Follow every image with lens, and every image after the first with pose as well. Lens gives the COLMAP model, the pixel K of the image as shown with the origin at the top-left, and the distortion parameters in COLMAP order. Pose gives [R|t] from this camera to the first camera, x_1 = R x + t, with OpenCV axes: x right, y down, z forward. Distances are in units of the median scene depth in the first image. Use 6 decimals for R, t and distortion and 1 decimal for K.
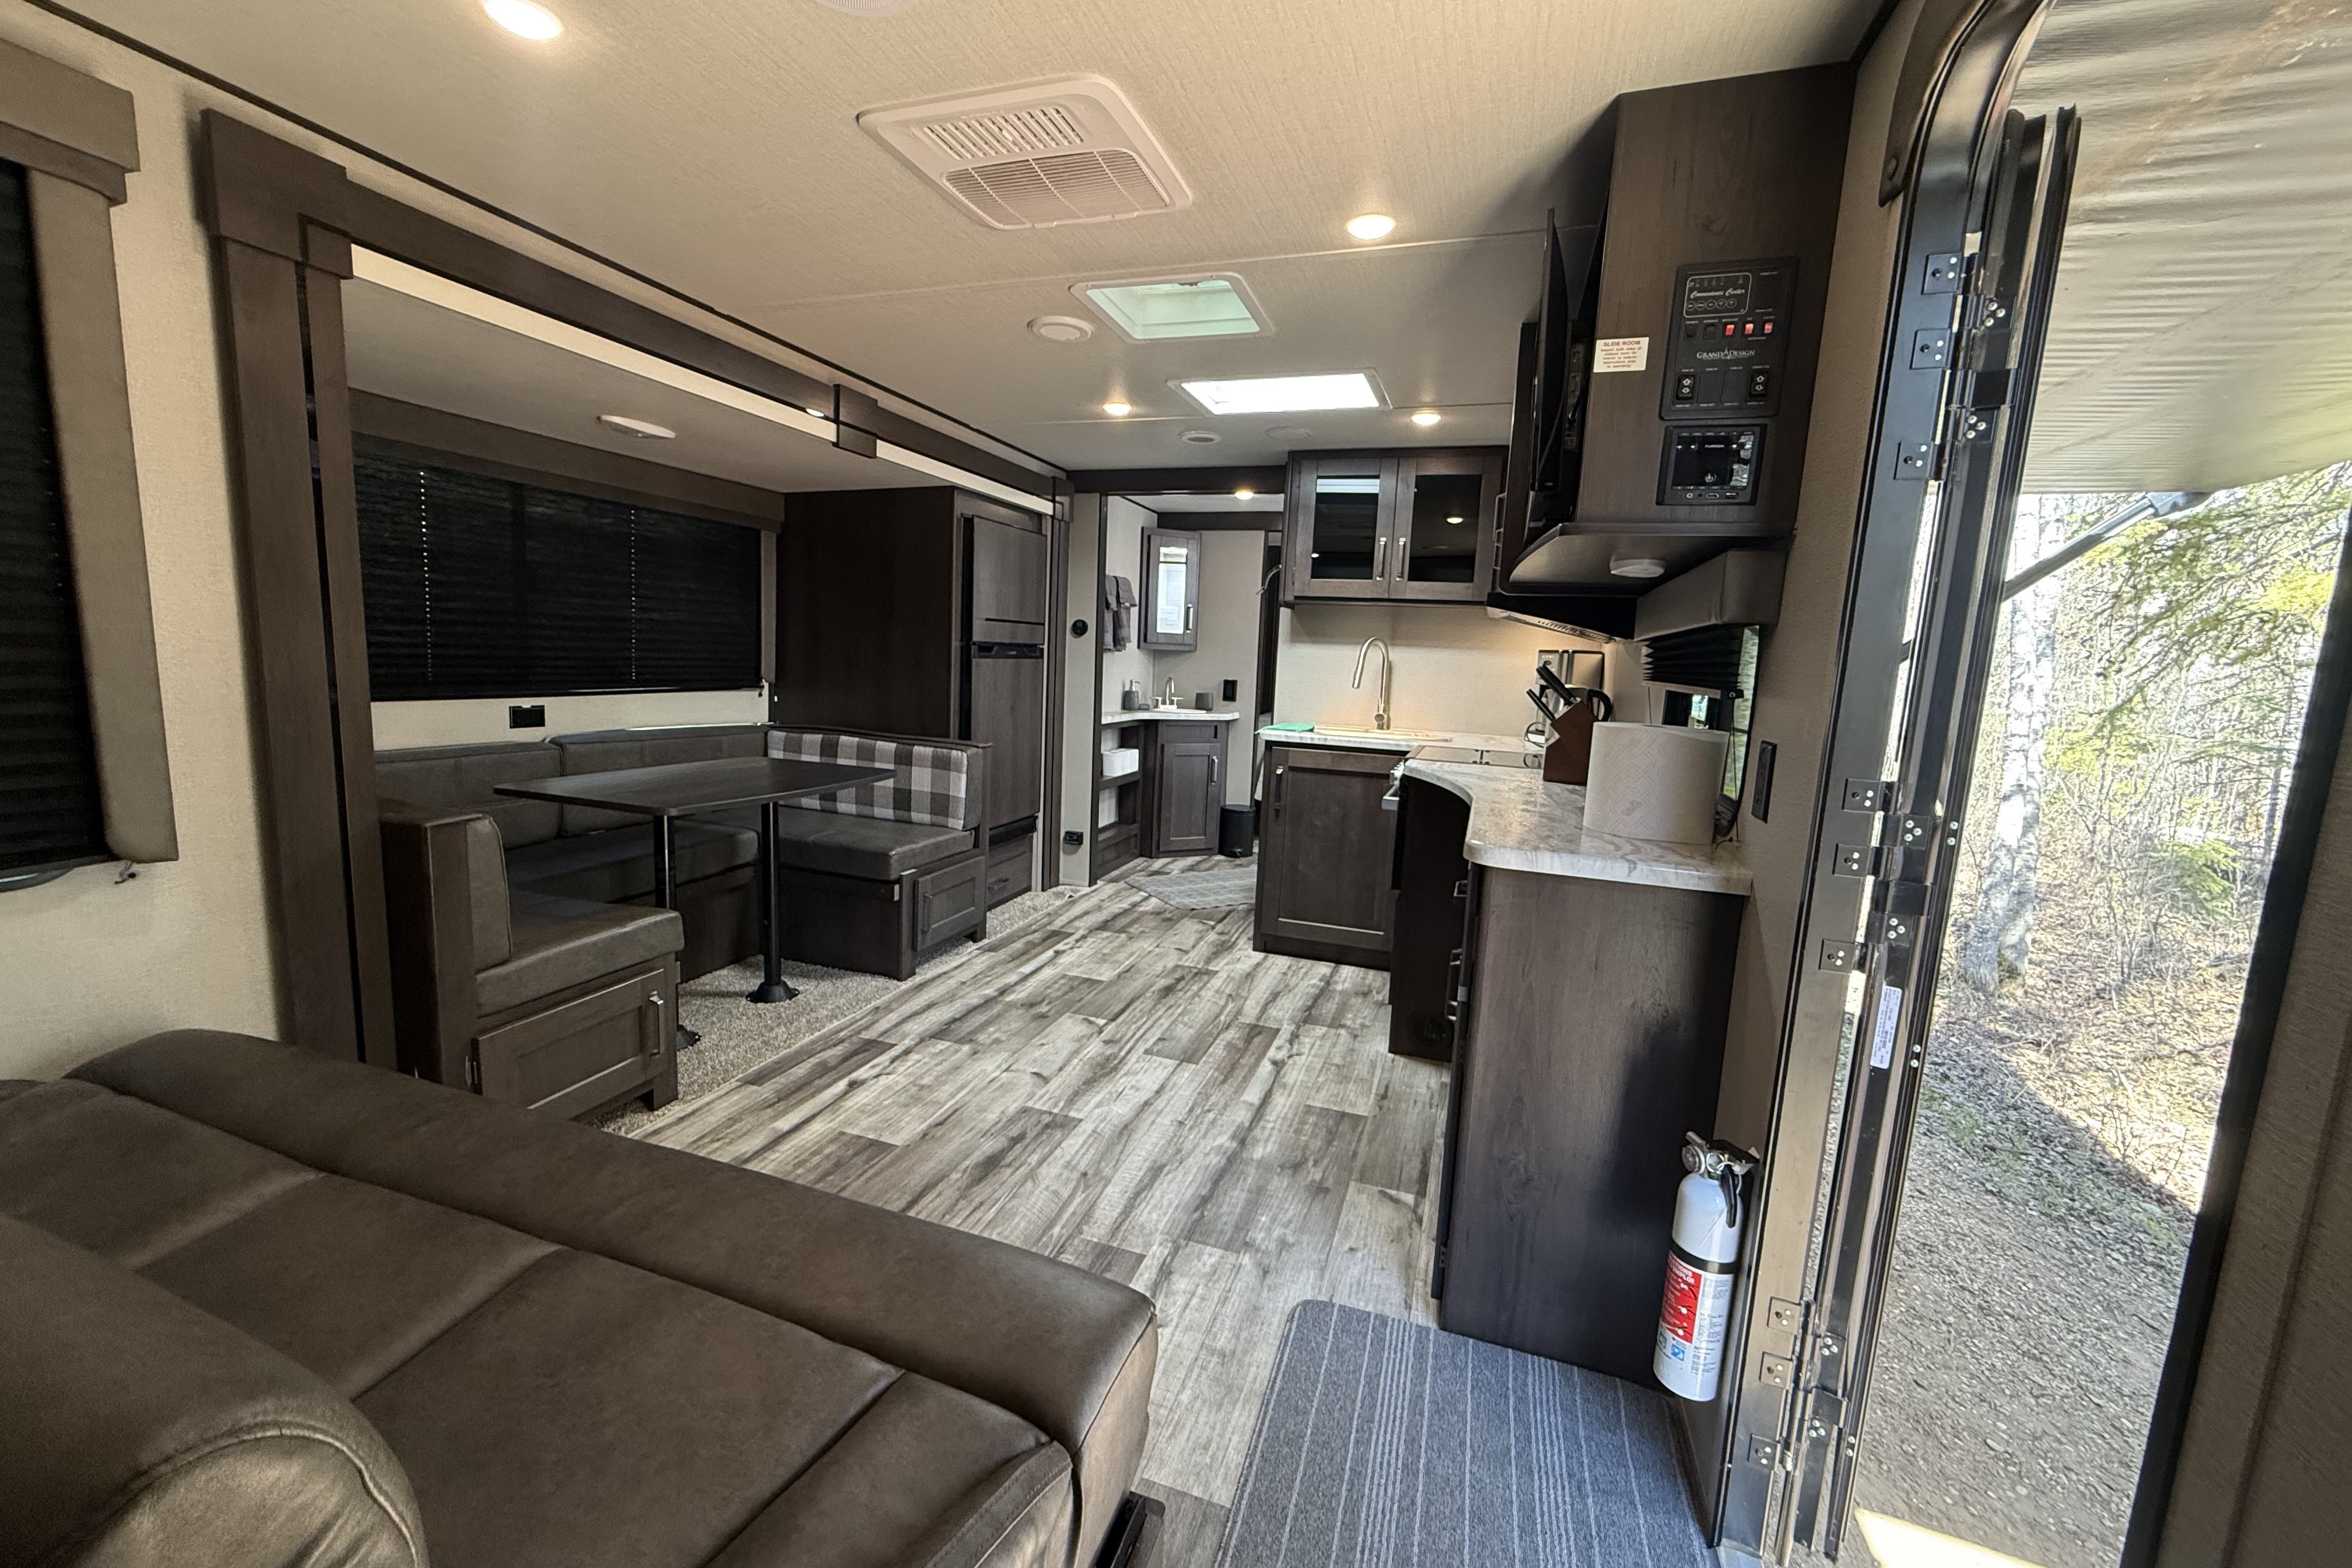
lens RADIAL K [[945.0, 0, 1176.0], [0, 945.0, 784.0], [0, 0, 1]] dist [0.000051, 0.000057]
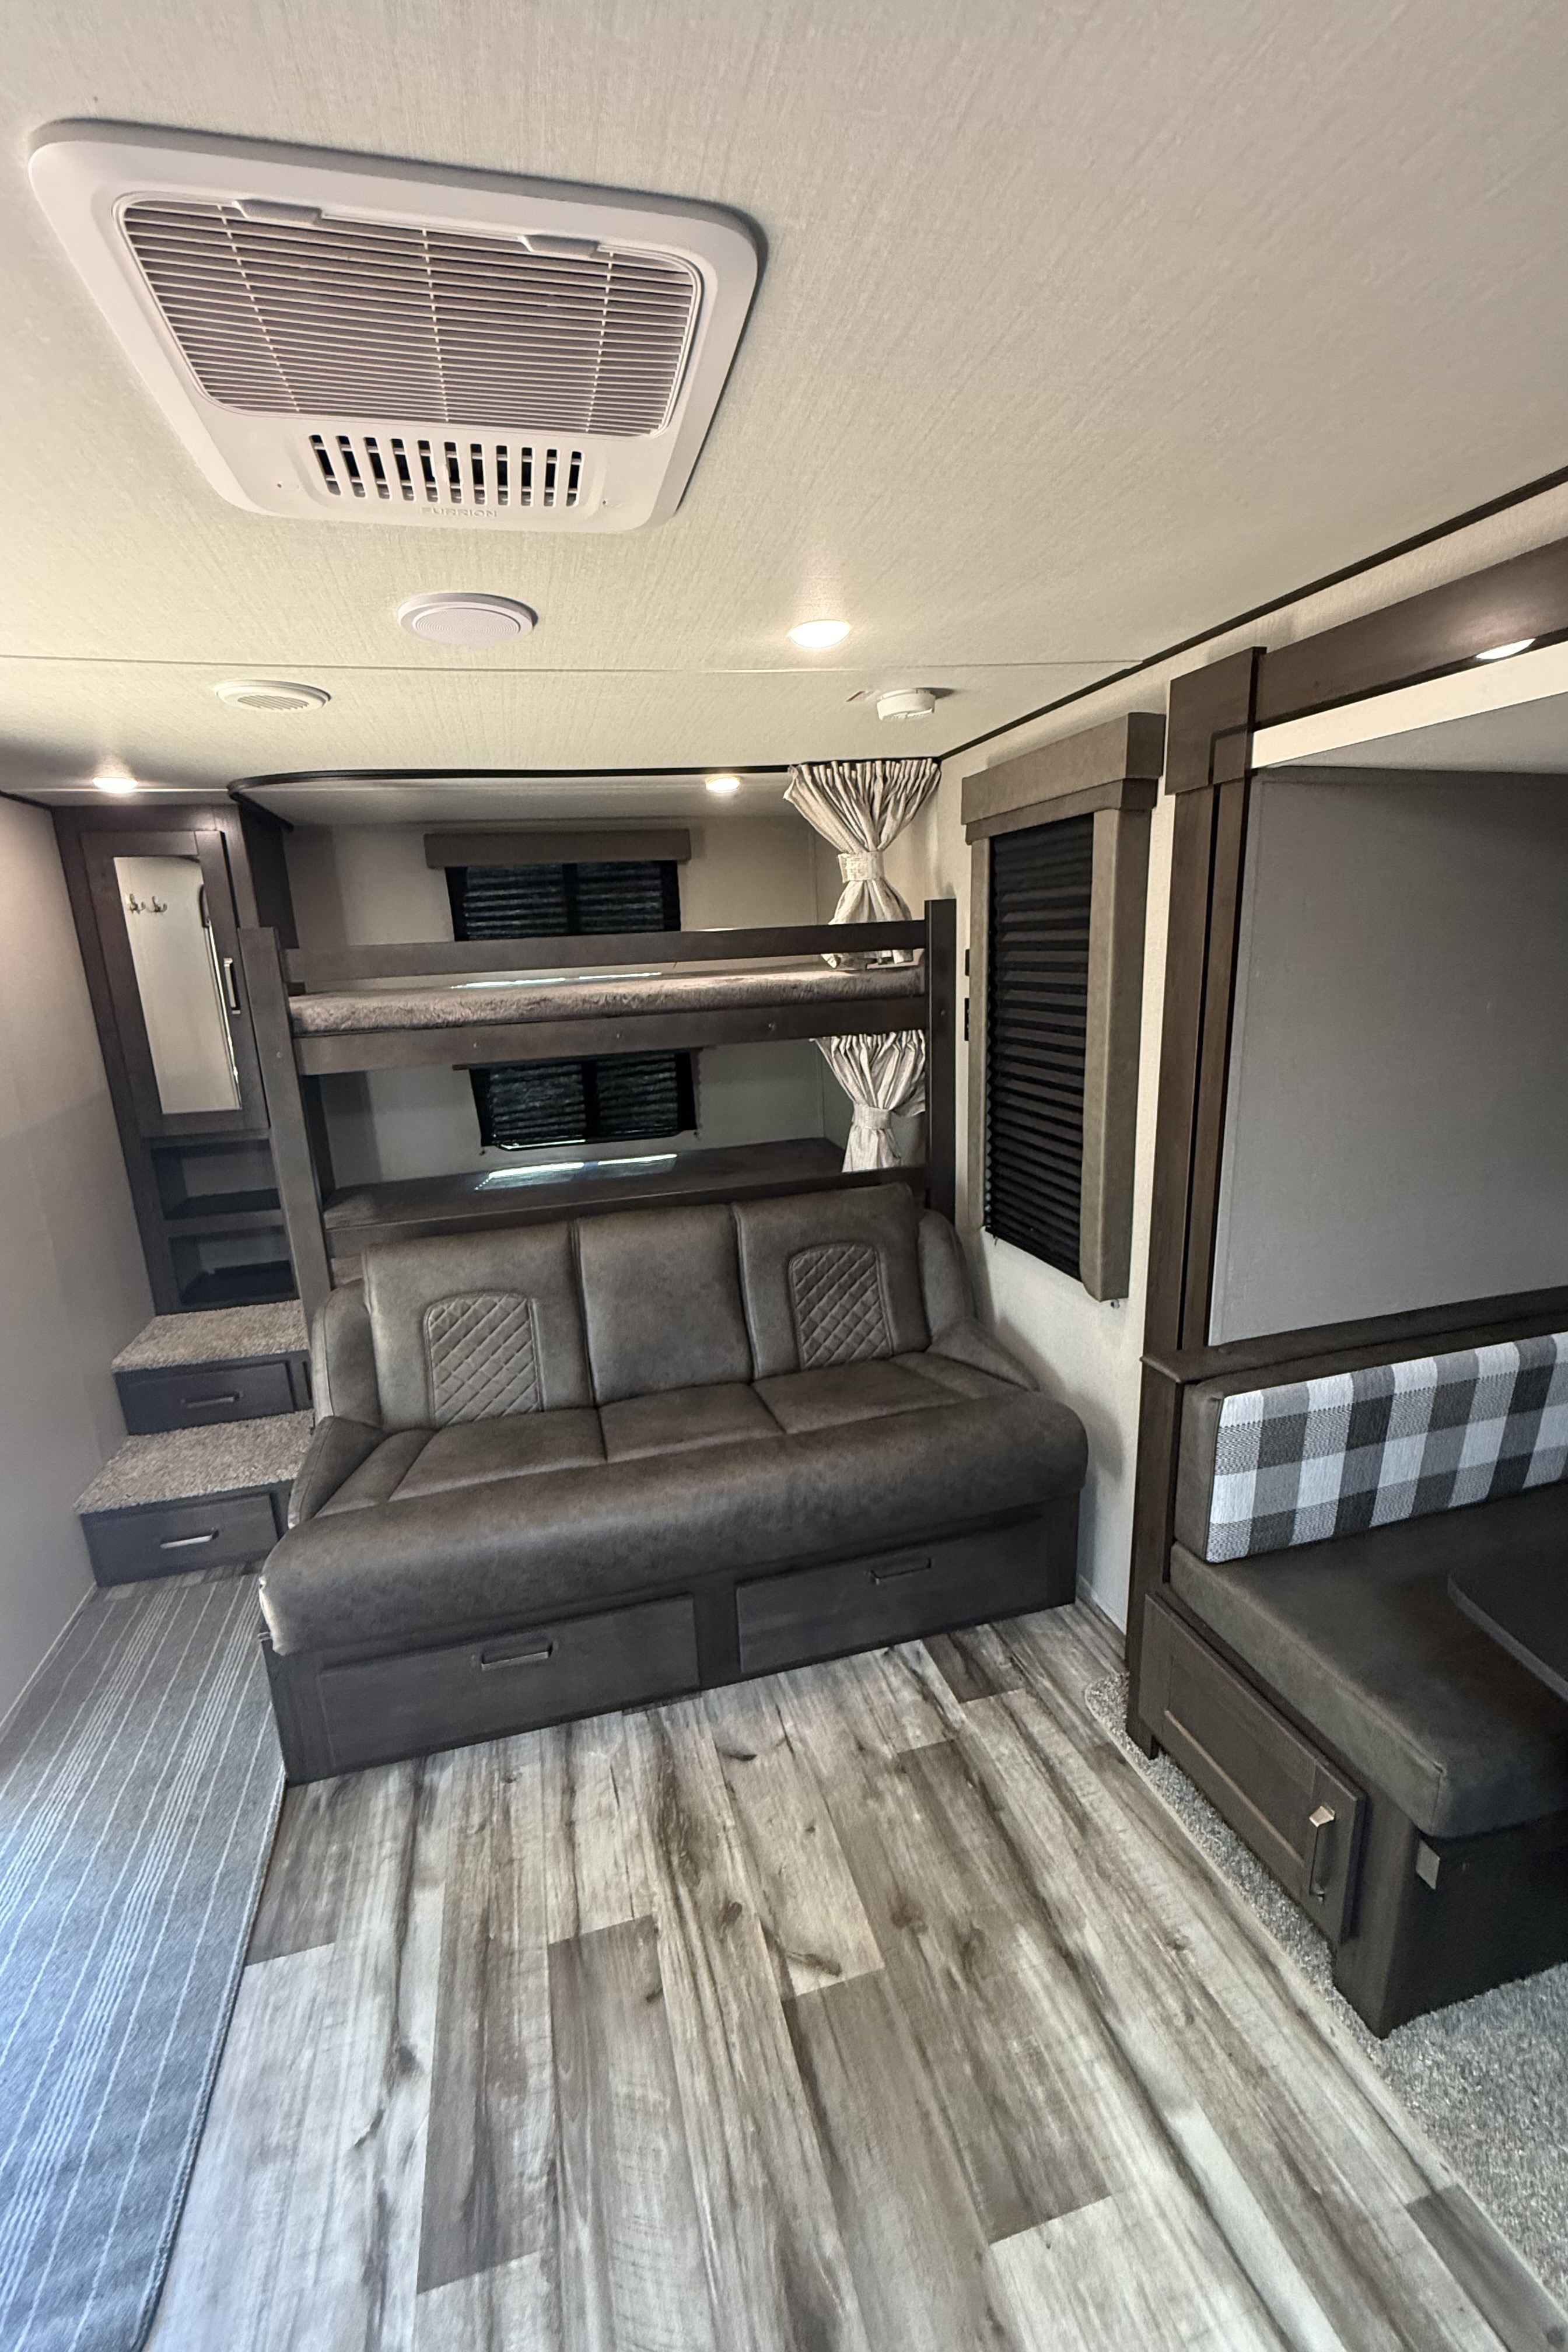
lens RADIAL K [[945.0, 0, 784.0], [0, 945.0, 1176.0], [0, 0, 1]] dist [0.000051, 0.000057]
pose [[-0.827832, 0.128381, -0.546088, 0.145856], [-0.069252, 0.942627, 0.326586, -0.307076], [0.556685, 0.308176, -0.771446, 1.295469]]
